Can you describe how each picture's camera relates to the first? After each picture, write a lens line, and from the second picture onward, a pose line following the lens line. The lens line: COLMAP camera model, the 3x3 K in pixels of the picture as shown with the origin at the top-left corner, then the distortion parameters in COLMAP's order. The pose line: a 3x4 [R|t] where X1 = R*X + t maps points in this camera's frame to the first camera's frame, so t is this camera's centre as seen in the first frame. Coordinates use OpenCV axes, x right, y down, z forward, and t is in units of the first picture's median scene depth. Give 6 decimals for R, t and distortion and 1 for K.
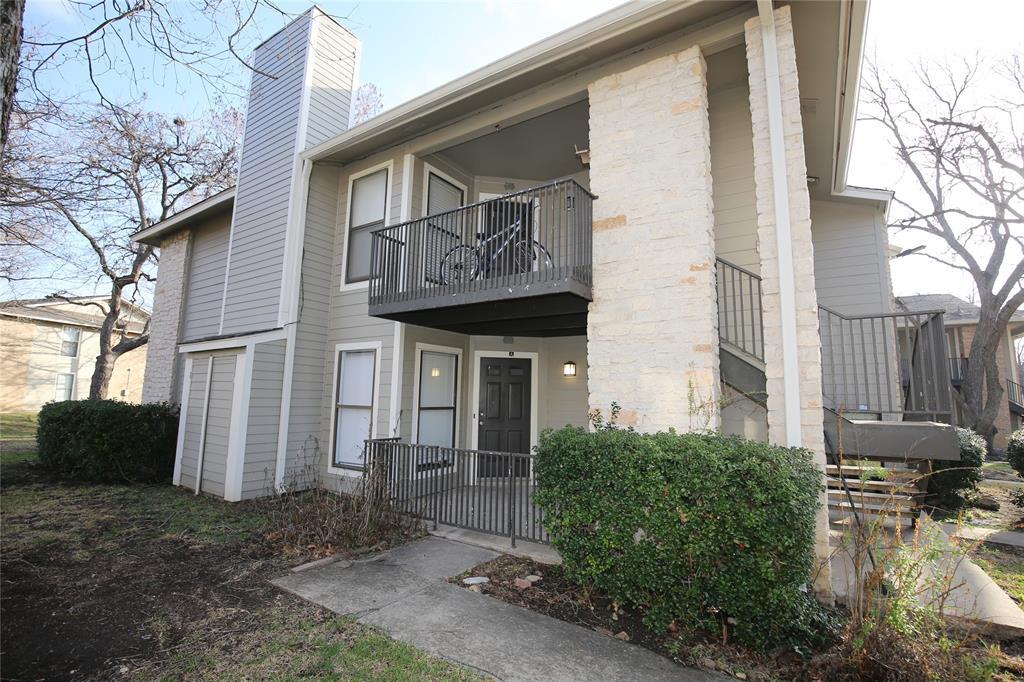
lens RADIAL K [[468.2, 0, 513.9], [0, 468.2, 332.3], [0, 0, 1]] dist [-0.041086, 0.007639]
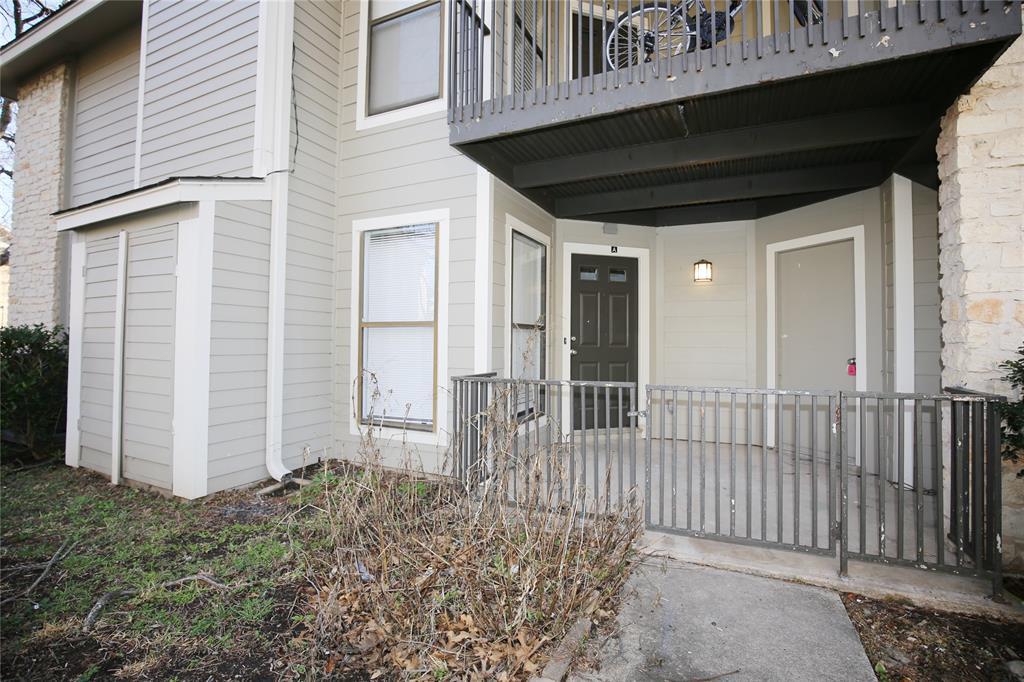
lens RADIAL K [[468.2, 0, 513.9], [0, 468.2, 332.3], [0, 0, 1]] dist [-0.041086, 0.007639]
pose [[0.990016, -0.006194, 0.140817, -0.275309], [-0.010735, 0.992820, 0.119138, 0.097159], [-0.140544, -0.119460, 0.982841, 0.392298]]
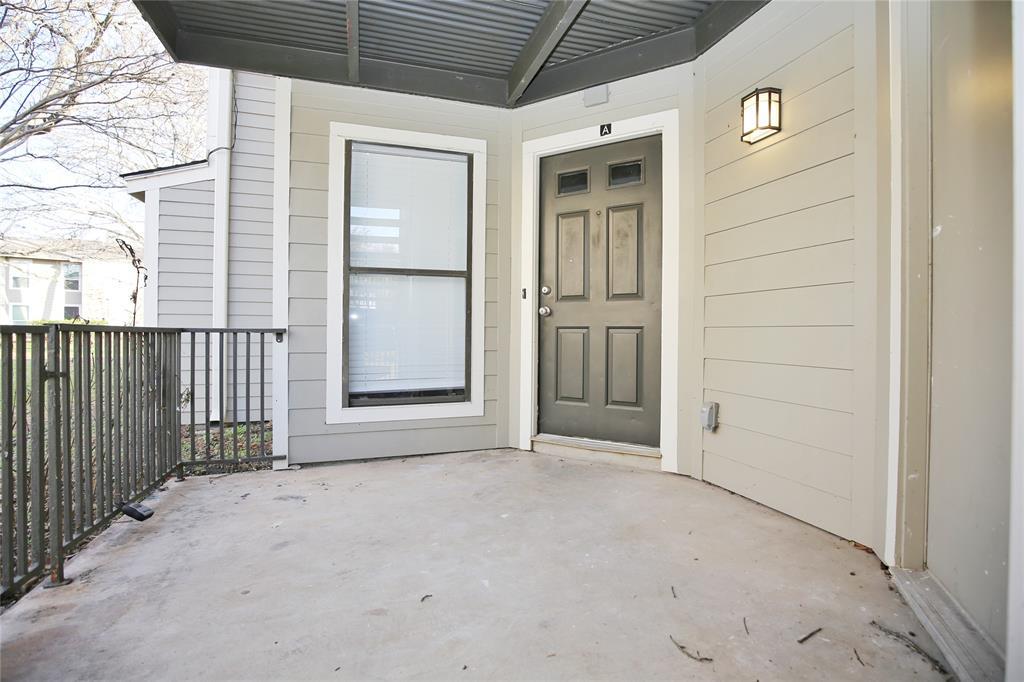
lens RADIAL K [[468.2, 0, 513.9], [0, 468.2, 332.3], [0, 0, 1]] dist [-0.041086, 0.007639]
pose [[0.776644, -0.010093, -0.629859, 0.196944], [0.095196, 0.990269, 0.101513, 0.186407], [0.622705, -0.138800, 0.770048, 0.720816]]
